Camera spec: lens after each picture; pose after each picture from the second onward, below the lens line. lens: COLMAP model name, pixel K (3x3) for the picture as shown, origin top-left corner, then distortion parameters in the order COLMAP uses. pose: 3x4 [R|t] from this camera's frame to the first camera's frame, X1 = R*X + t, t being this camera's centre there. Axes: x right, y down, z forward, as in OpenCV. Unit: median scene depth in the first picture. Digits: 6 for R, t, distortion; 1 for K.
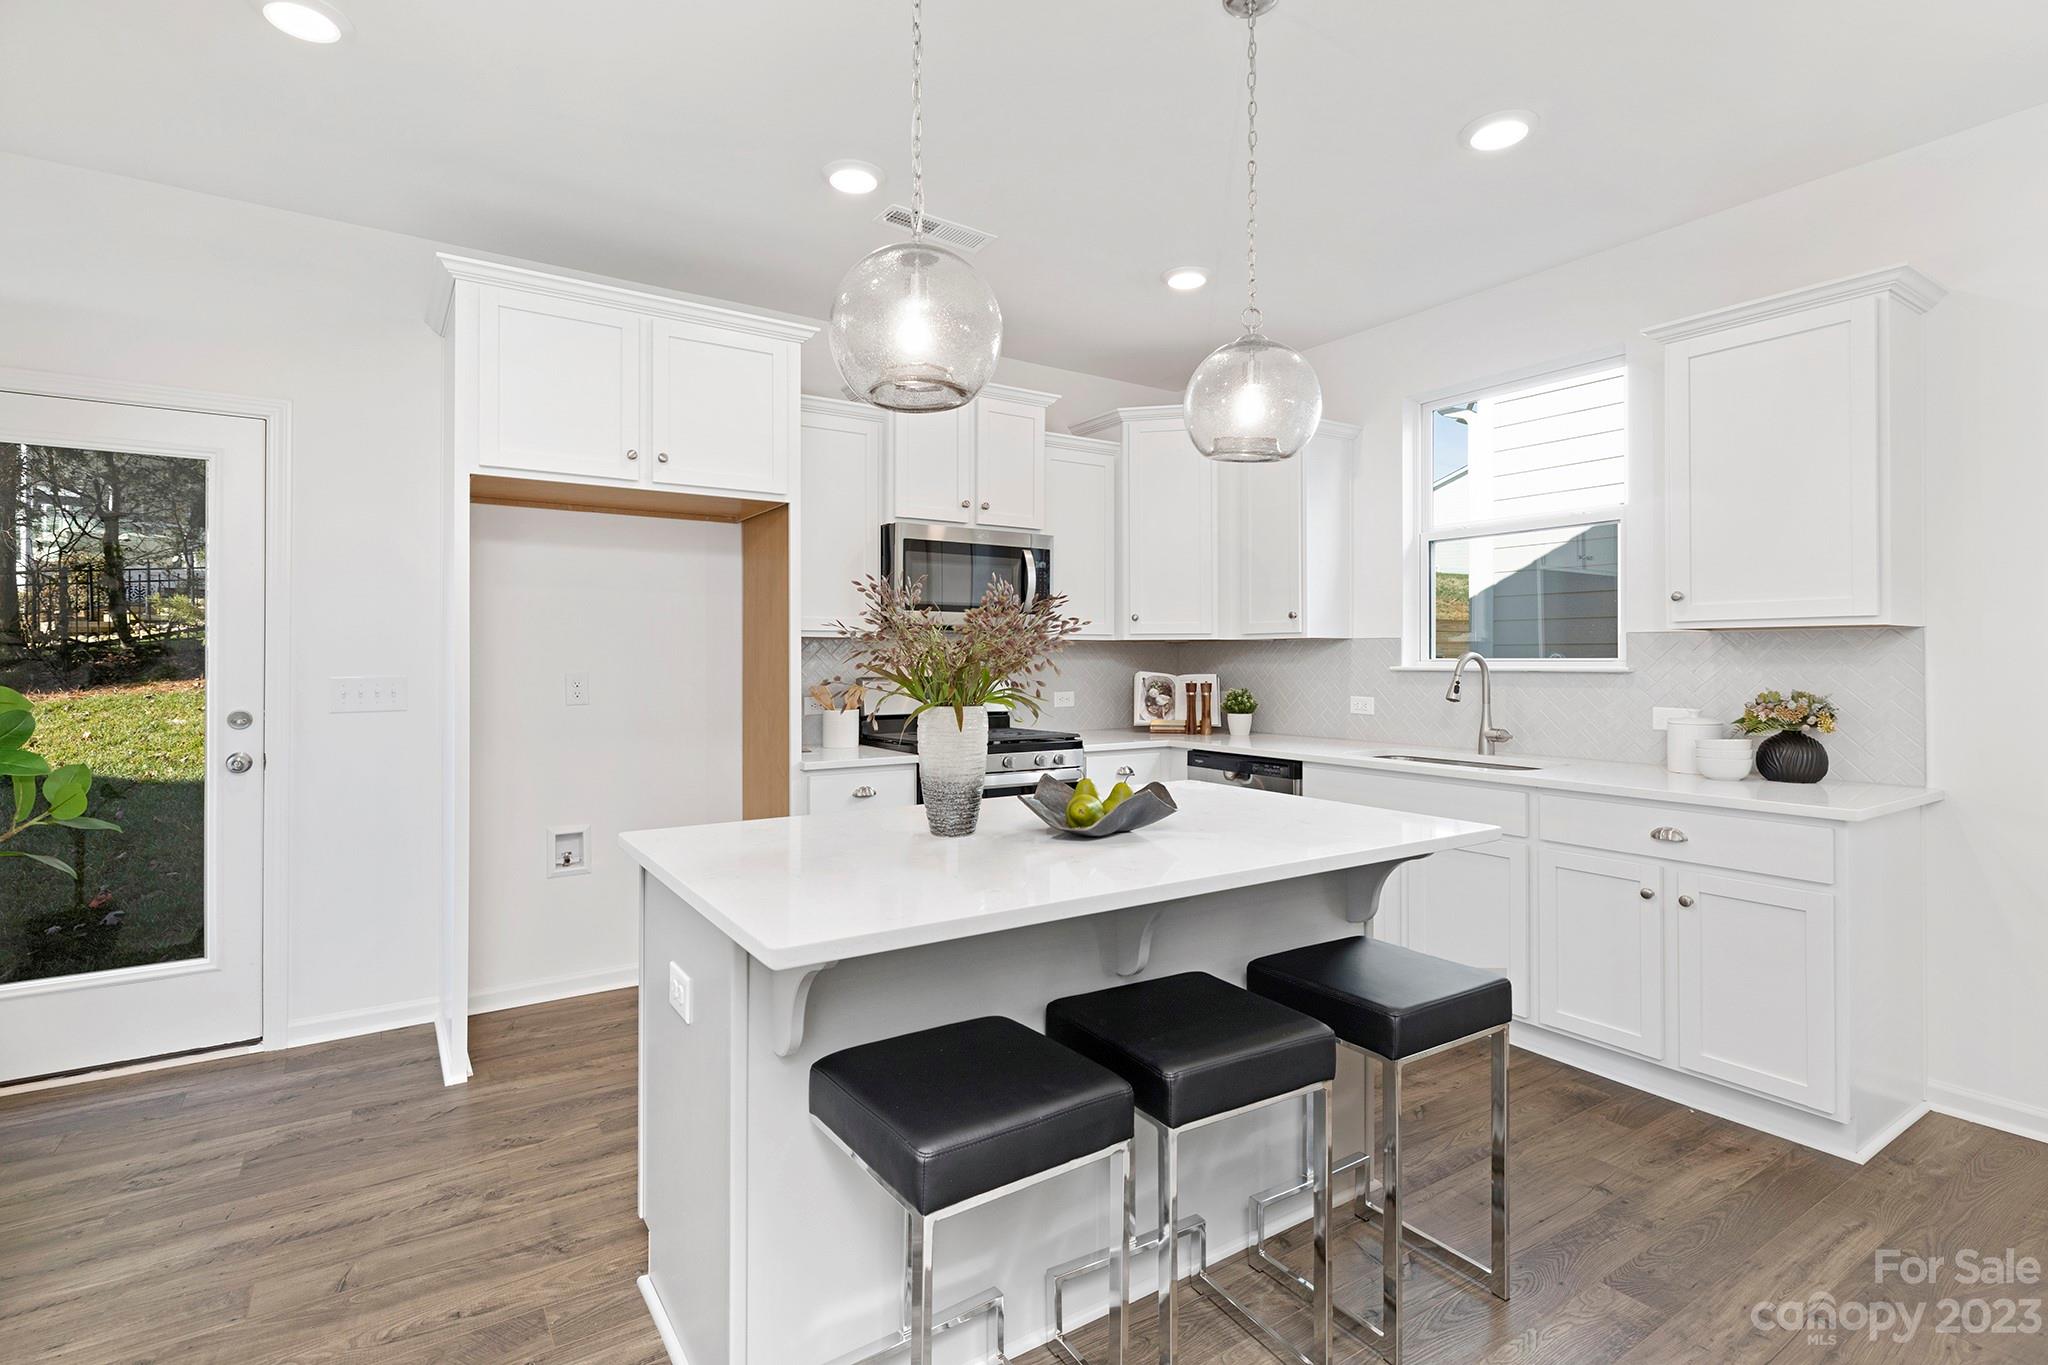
lens RADIAL K [[942.3, 0, 1018.2], [0, 942.3, 643.2], [0, 0, 1]] dist [0.005065, 0.001060]
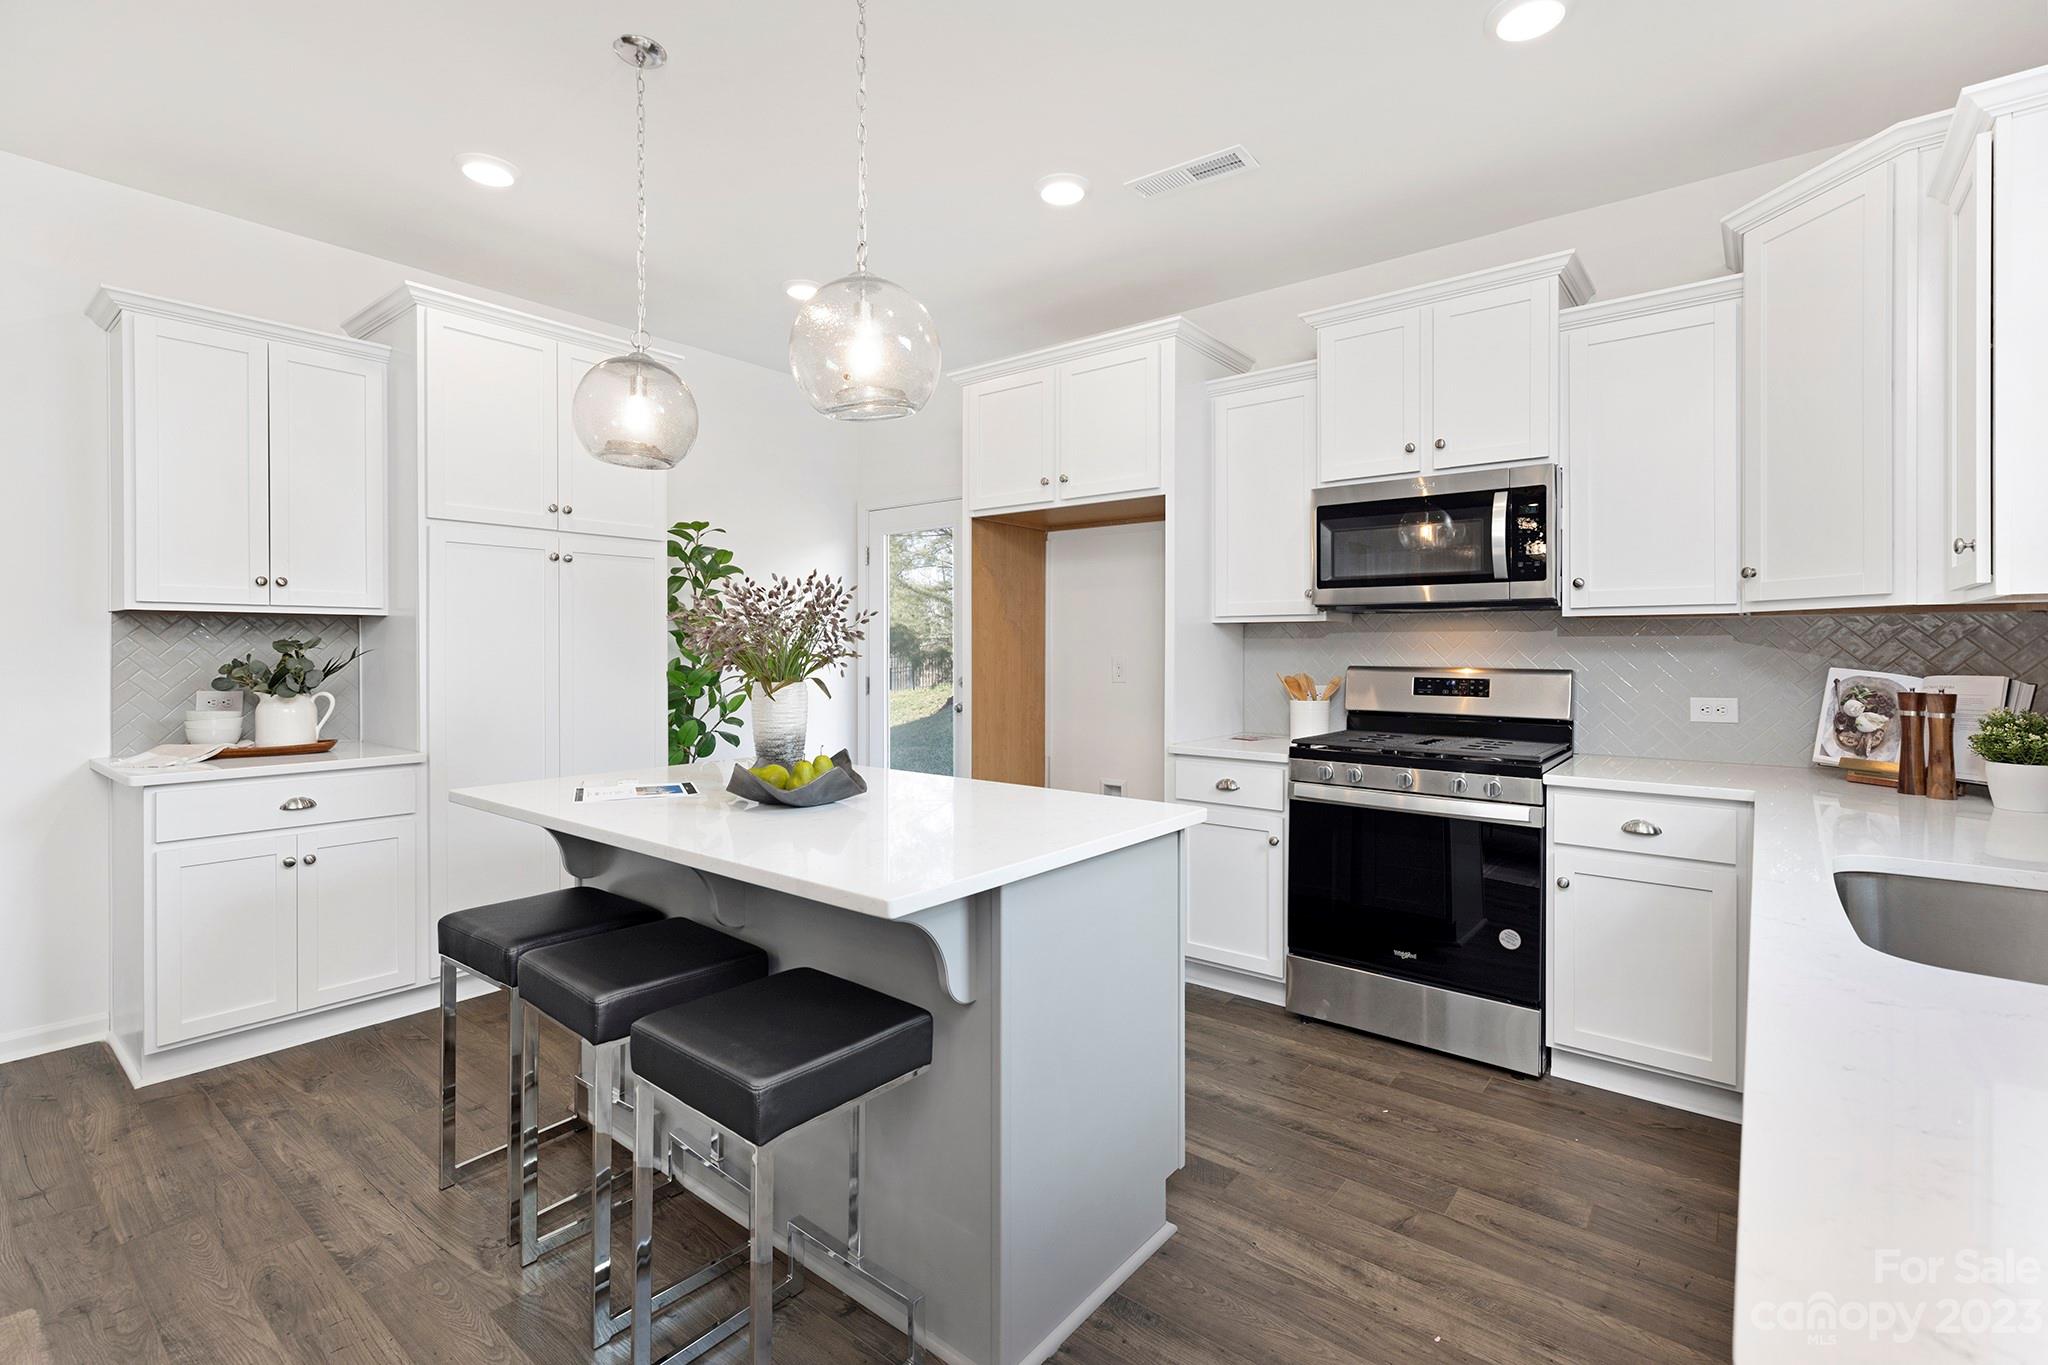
lens RADIAL K [[942.3, 0, 1018.2], [0, 942.3, 643.2], [0, 0, 1]] dist [0.005065, 0.001060]
pose [[0.319105, -0.000530, -0.947719, 0.566342], [0.018478, 0.999813, 0.005662, 0.004490], [0.947539, -0.019319, 0.319055, 0.422676]]
